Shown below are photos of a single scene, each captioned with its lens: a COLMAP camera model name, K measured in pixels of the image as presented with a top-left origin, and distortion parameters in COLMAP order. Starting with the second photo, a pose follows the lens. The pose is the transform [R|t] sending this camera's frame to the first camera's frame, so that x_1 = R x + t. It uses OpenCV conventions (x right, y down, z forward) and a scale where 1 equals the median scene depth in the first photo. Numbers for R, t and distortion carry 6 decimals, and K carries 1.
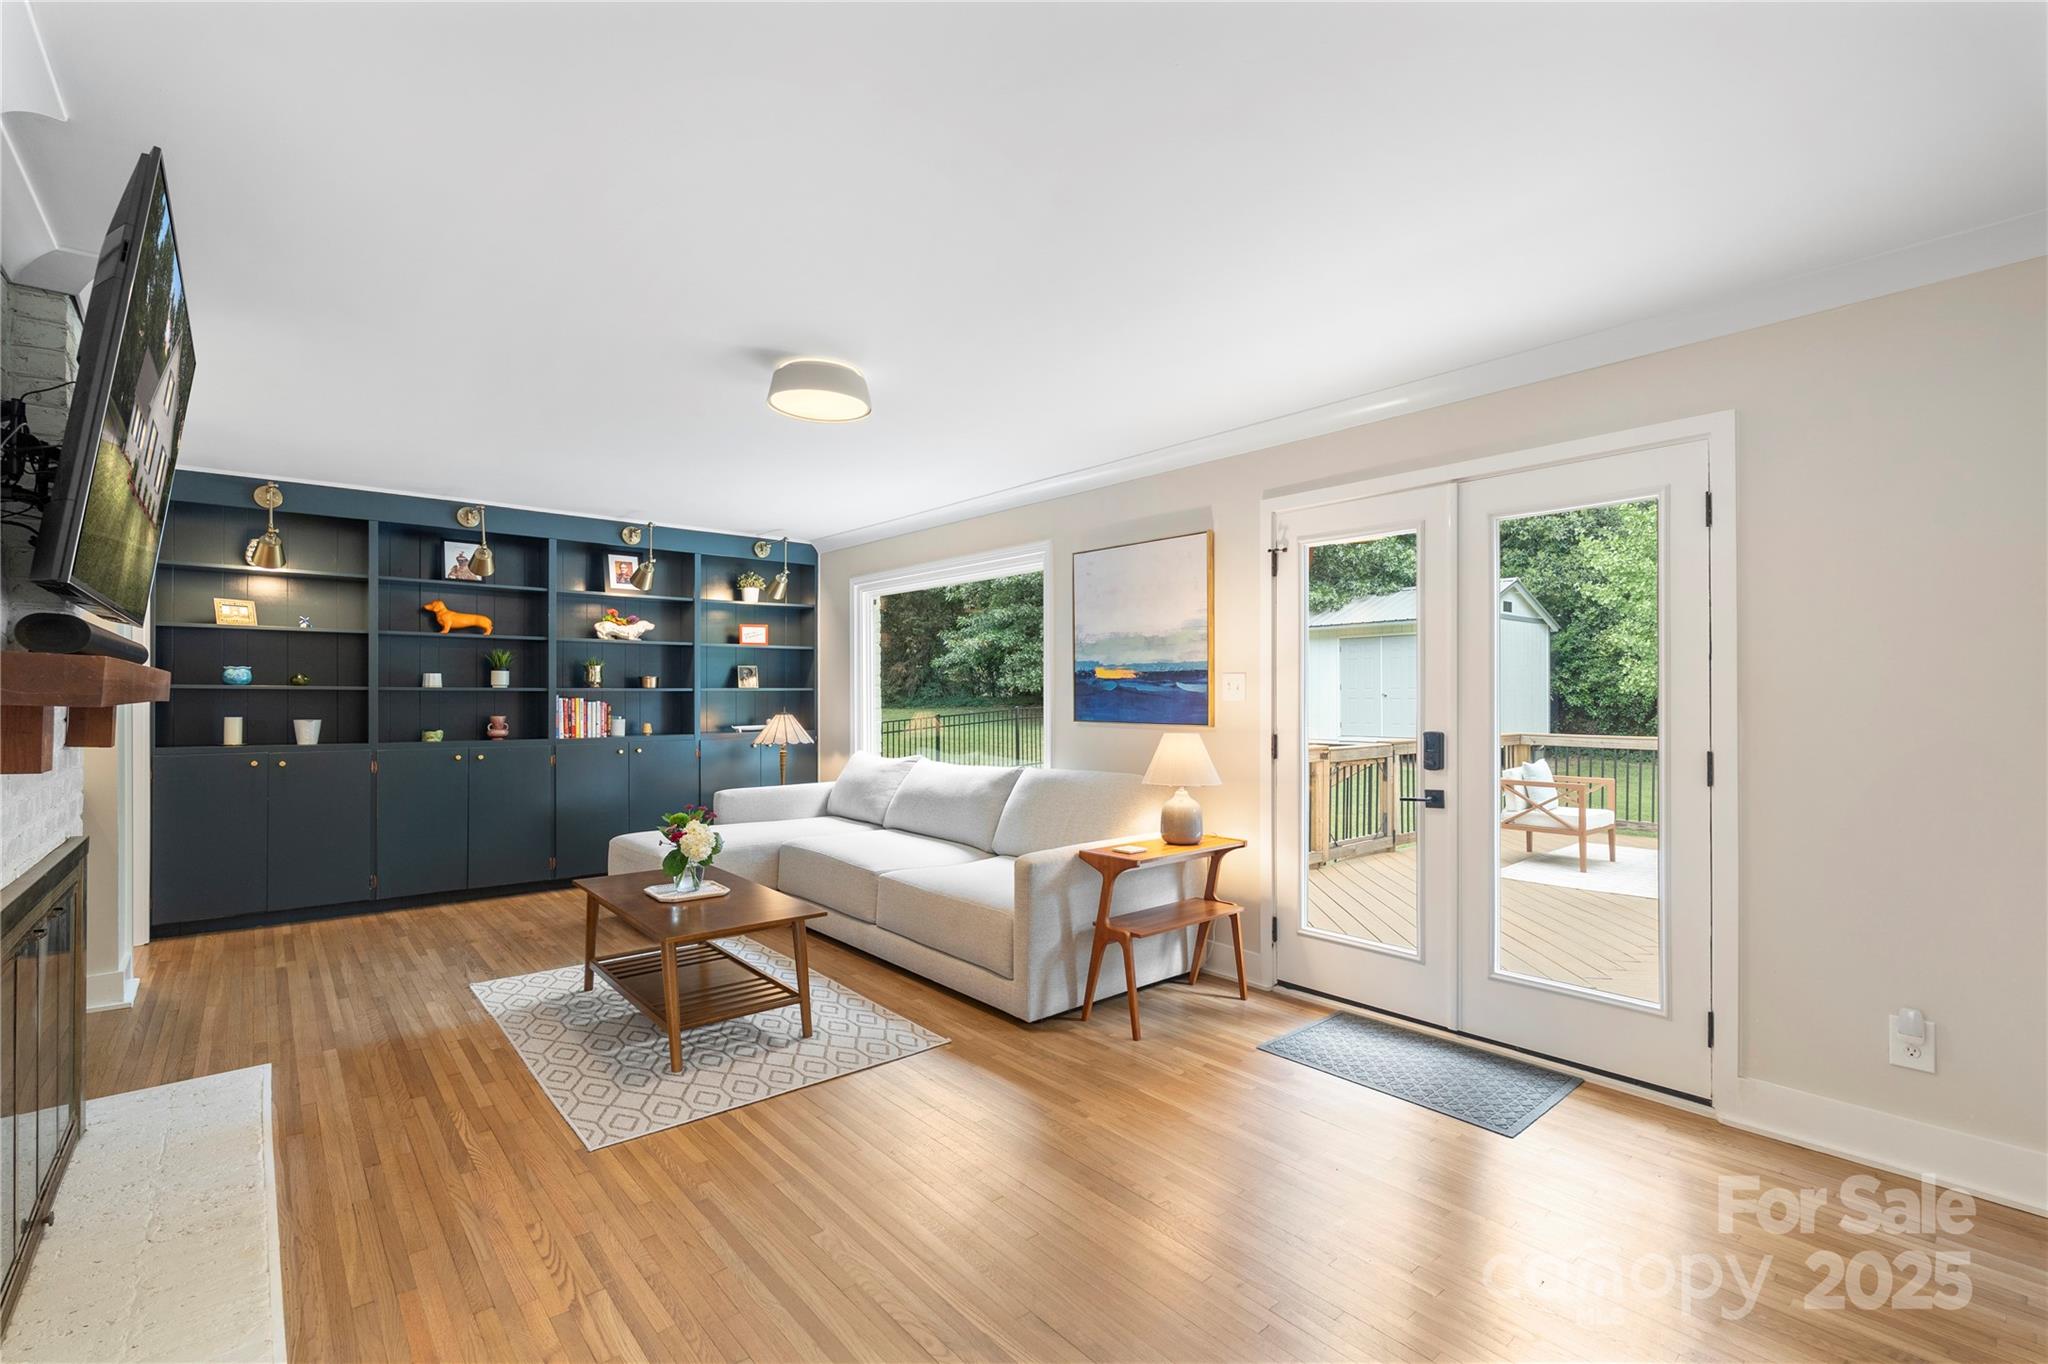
lens RADIAL K [[910.5, 0, 1011.9], [0, 910.5, 691.6], [0, 0, 1]] dist [-0.004513, 0.002220]
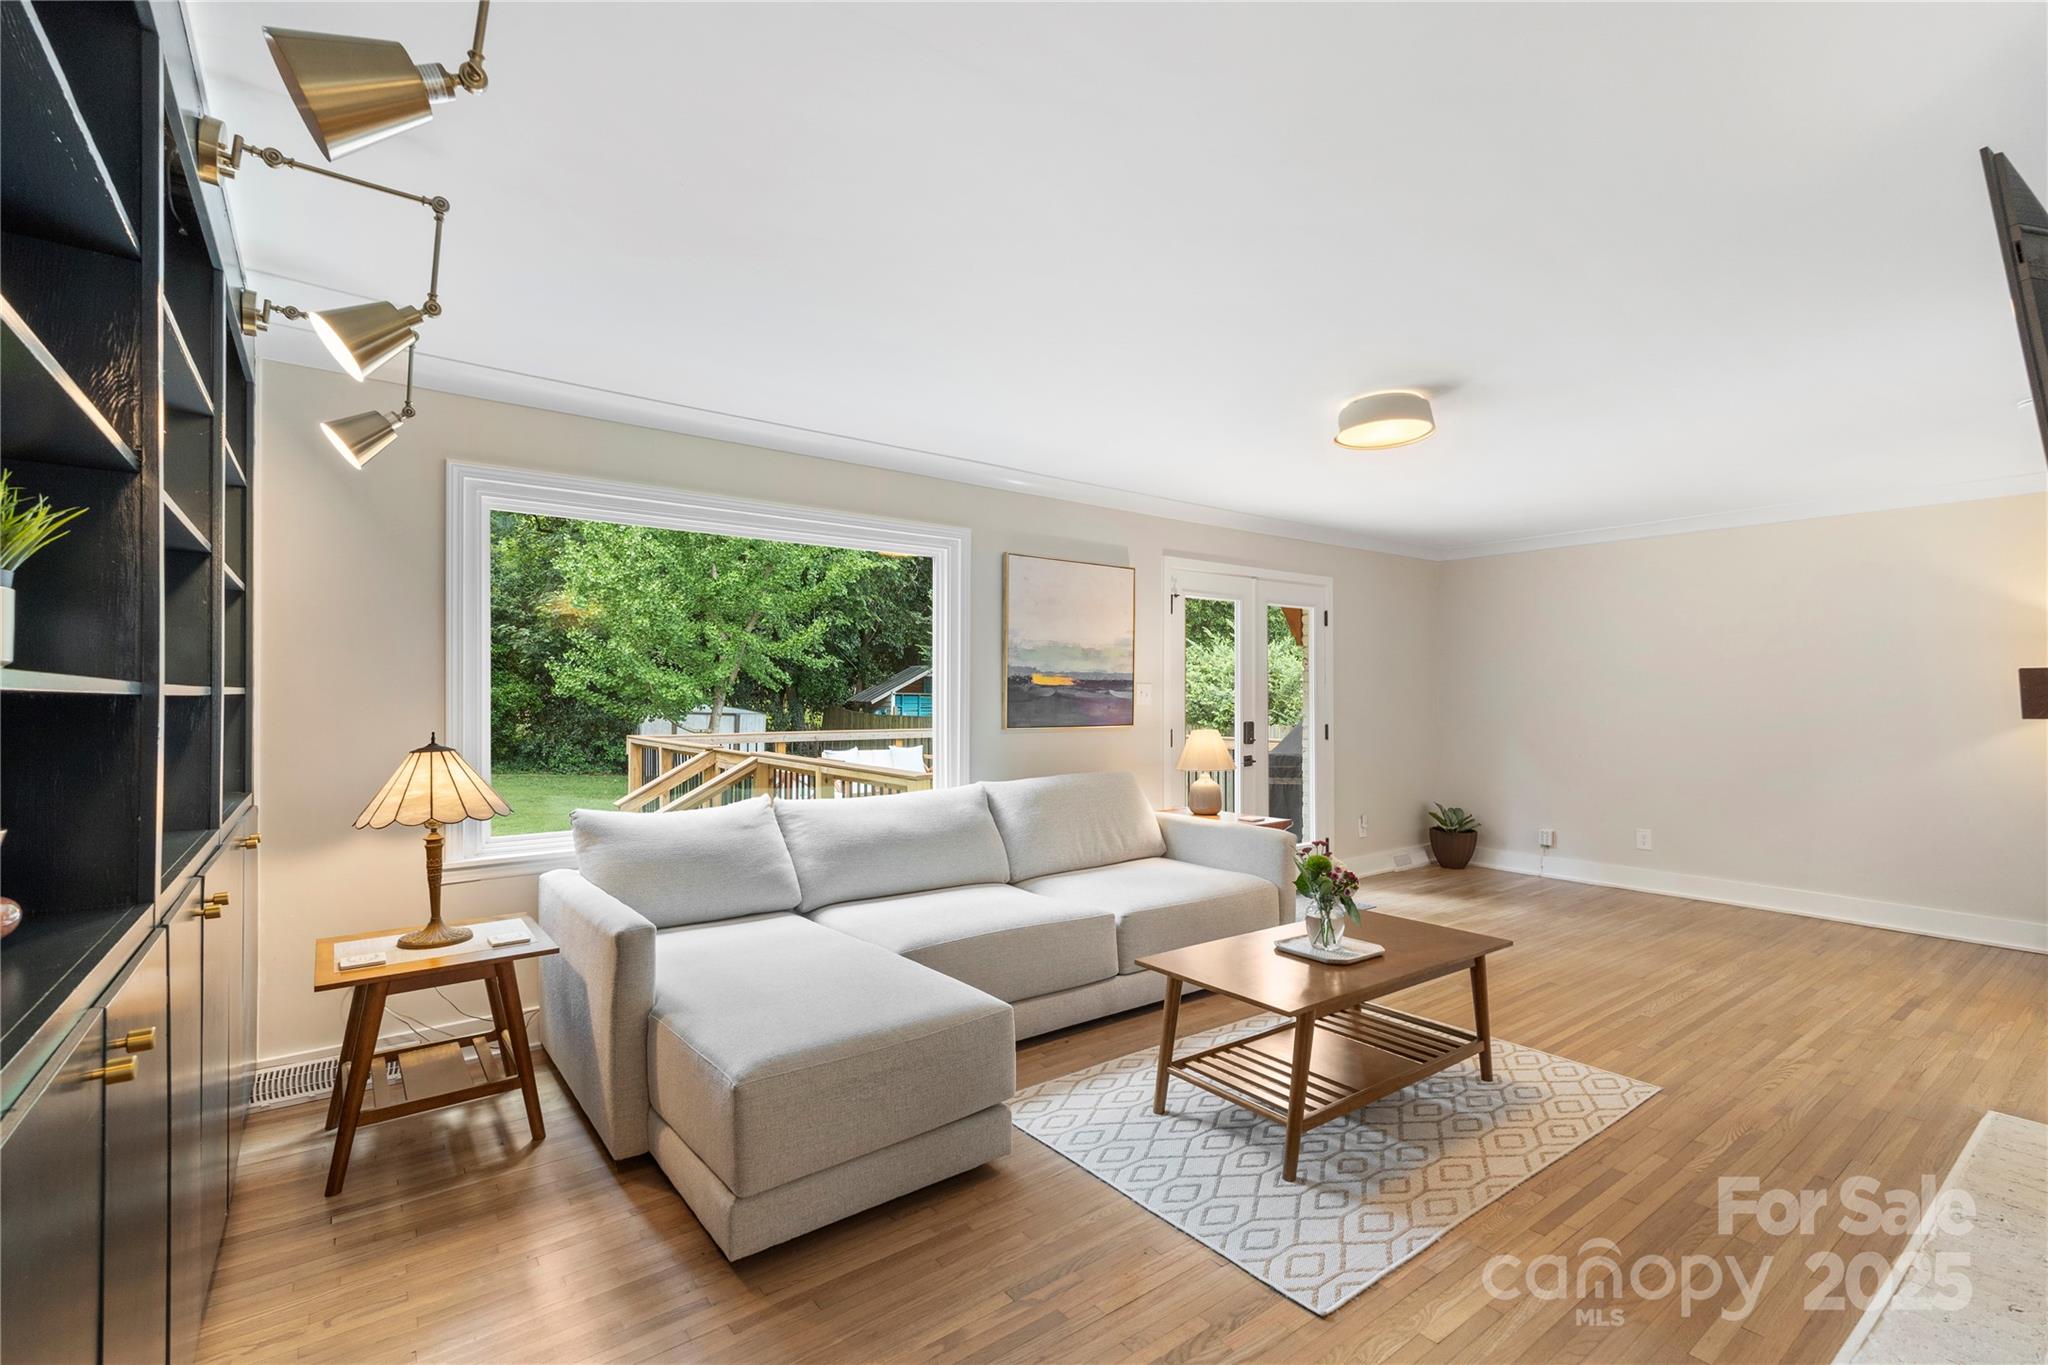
lens RADIAL K [[910.5, 0, 1034.0], [0, 910.5, 687.8], [0, 0, 1]] dist [-0.004513, 0.002220]
pose [[0.051168, 0.010056, 0.998639, -1.031477], [-0.001522, 0.999949, -0.009991, -0.000914], [-0.998689, -0.001008, 0.051181, 1.071820]]
